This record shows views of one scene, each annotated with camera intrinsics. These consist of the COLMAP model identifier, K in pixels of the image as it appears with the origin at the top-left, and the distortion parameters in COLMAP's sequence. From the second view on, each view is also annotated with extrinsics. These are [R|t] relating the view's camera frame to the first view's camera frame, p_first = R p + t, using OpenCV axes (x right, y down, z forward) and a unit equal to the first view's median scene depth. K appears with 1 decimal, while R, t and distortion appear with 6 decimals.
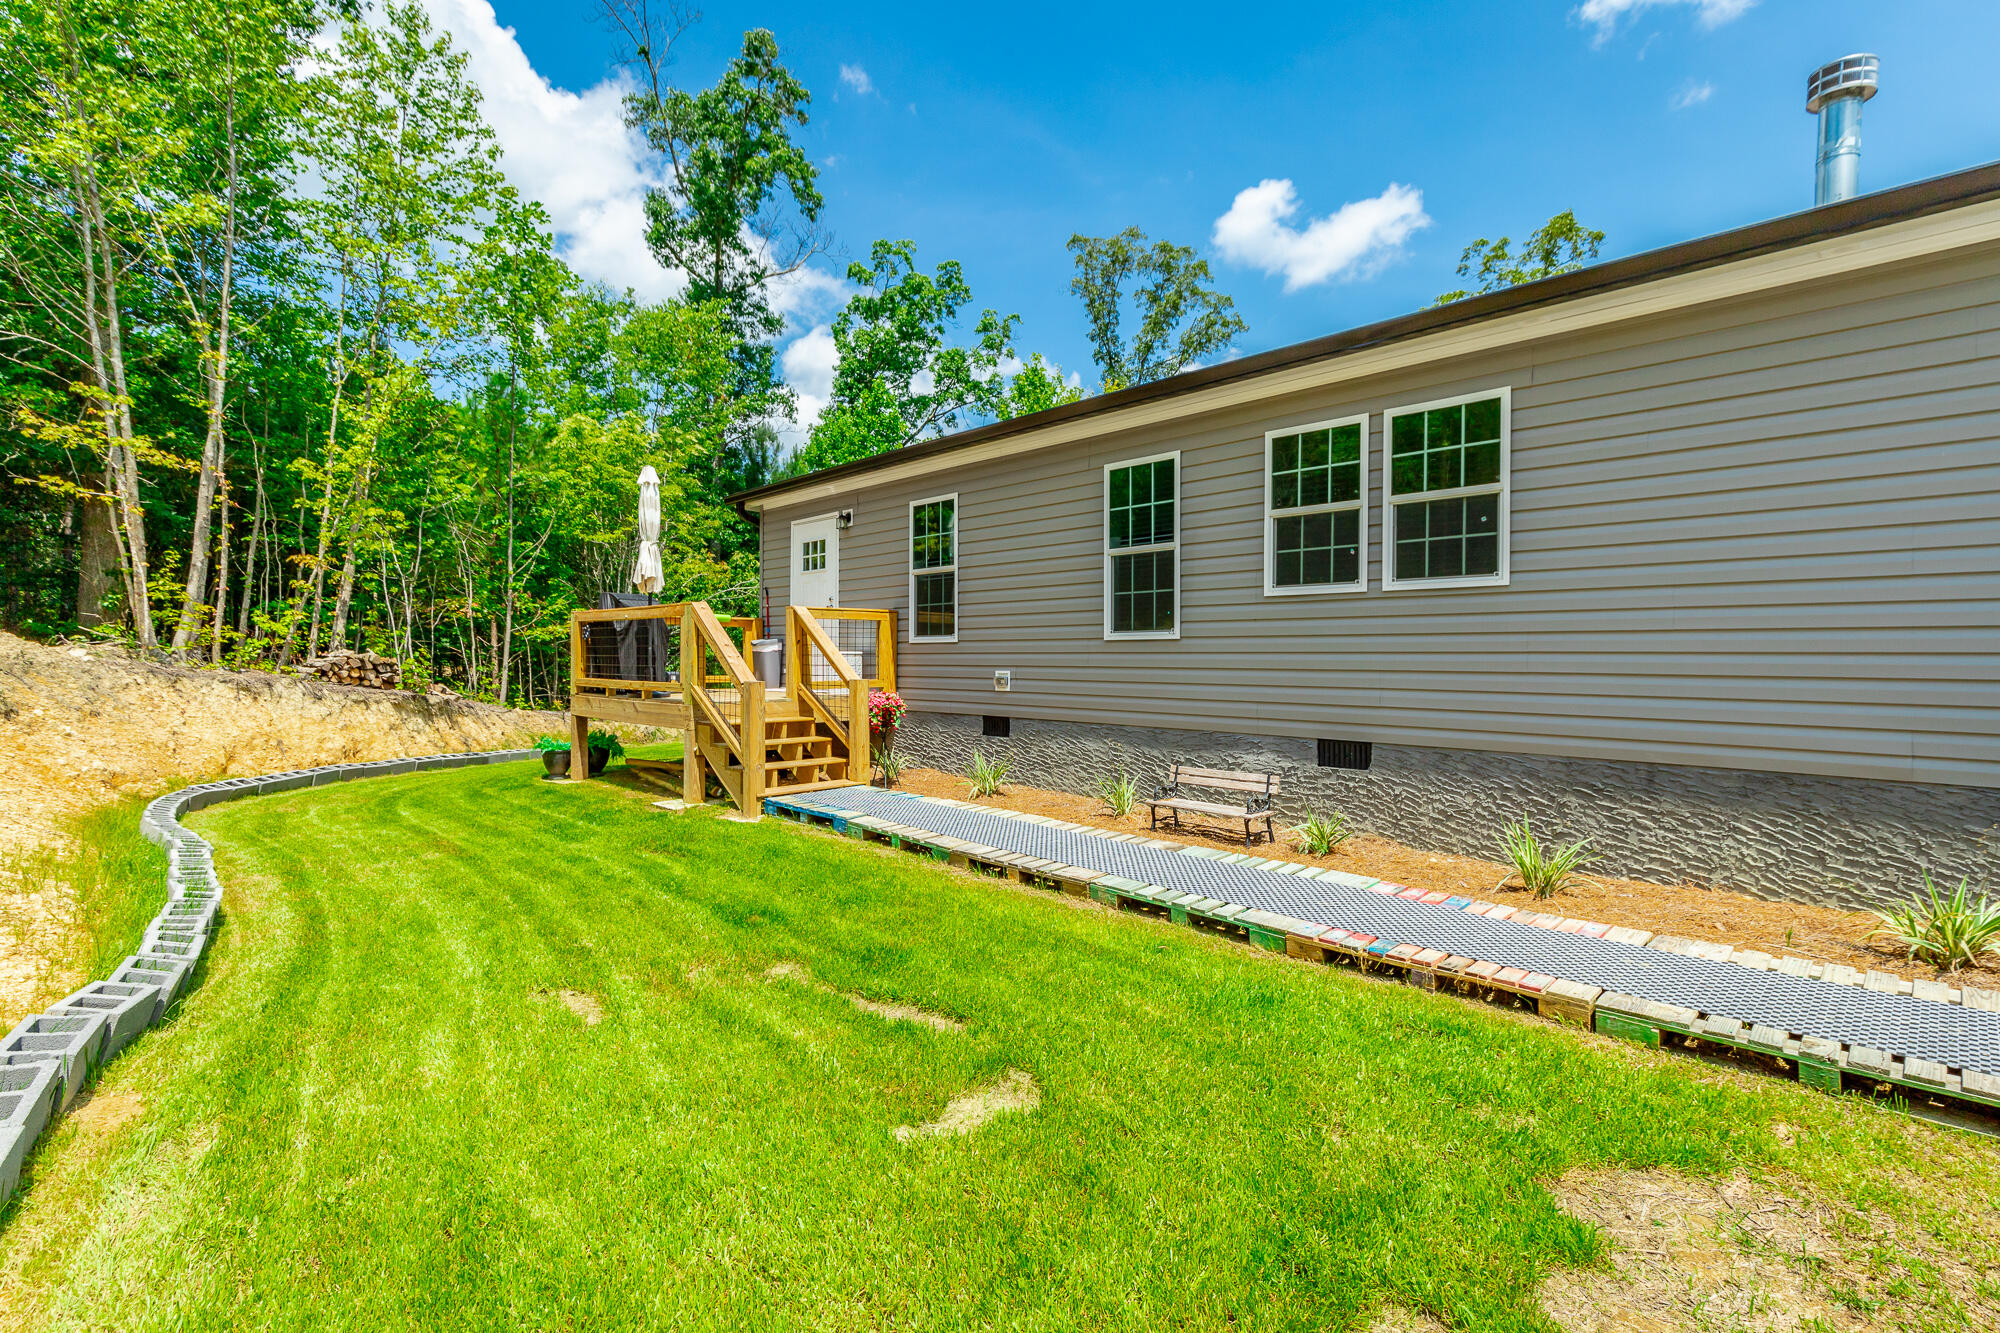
lens RADIAL K [[863.2, 0, 1004.0], [0, 863.2, 672.7], [0, 0, 1]] dist [0.001863, 0.000276]
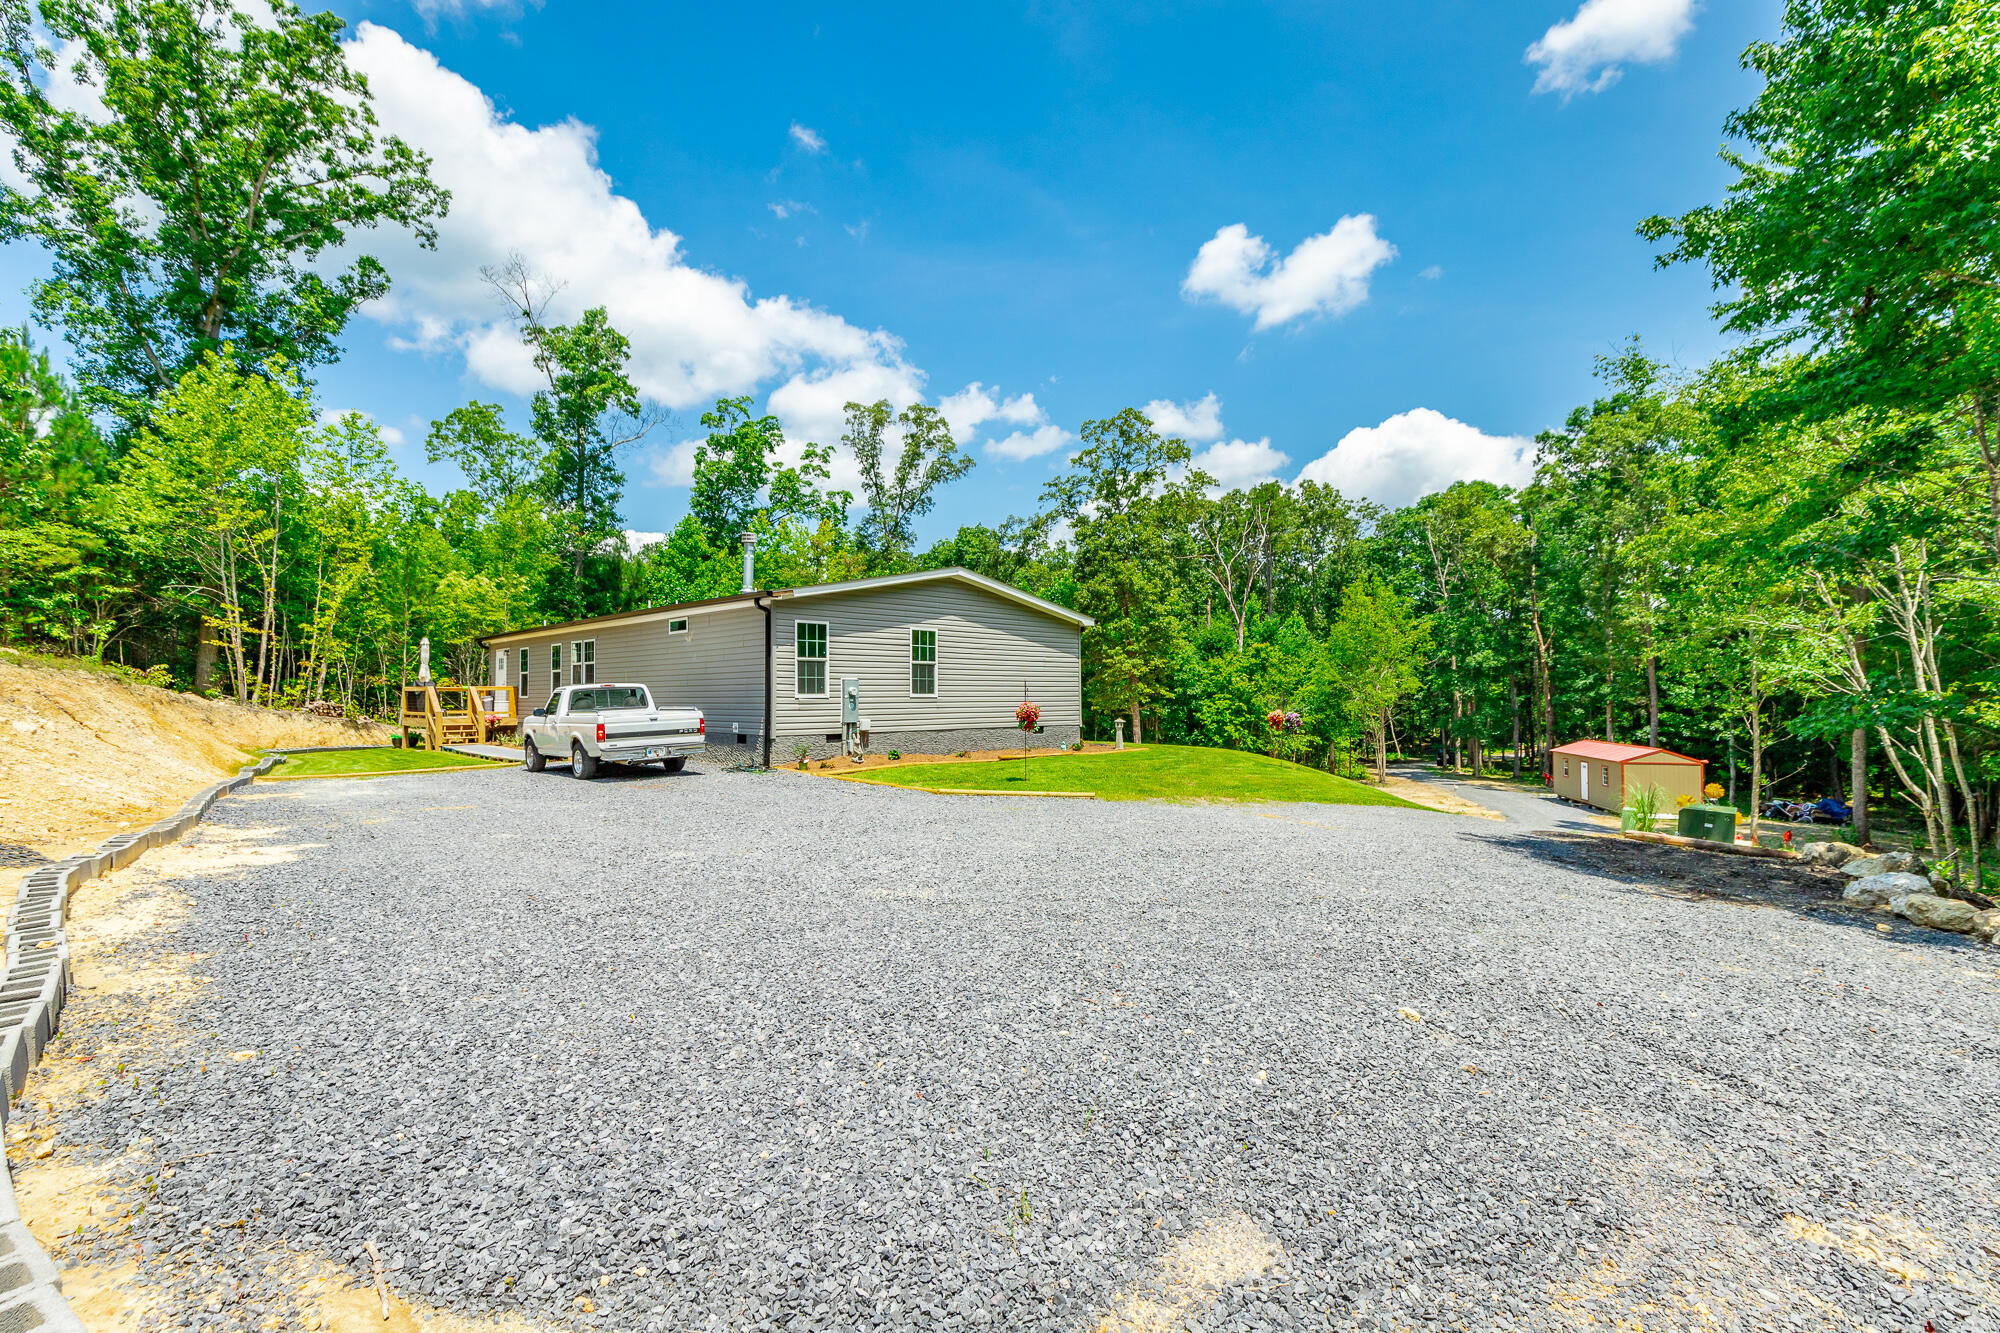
lens RADIAL K [[905.3, 0, 1000.5], [0, 905.3, 691.5], [0, 0, 1]] dist [0.045452, 0.000100]
pose [[0.999425, -0.001055, -0.033884, 1.110249], [0.000387, 0.999805, -0.019742, -0.000910], [0.033898, 0.019717, 0.999231, -1.386498]]
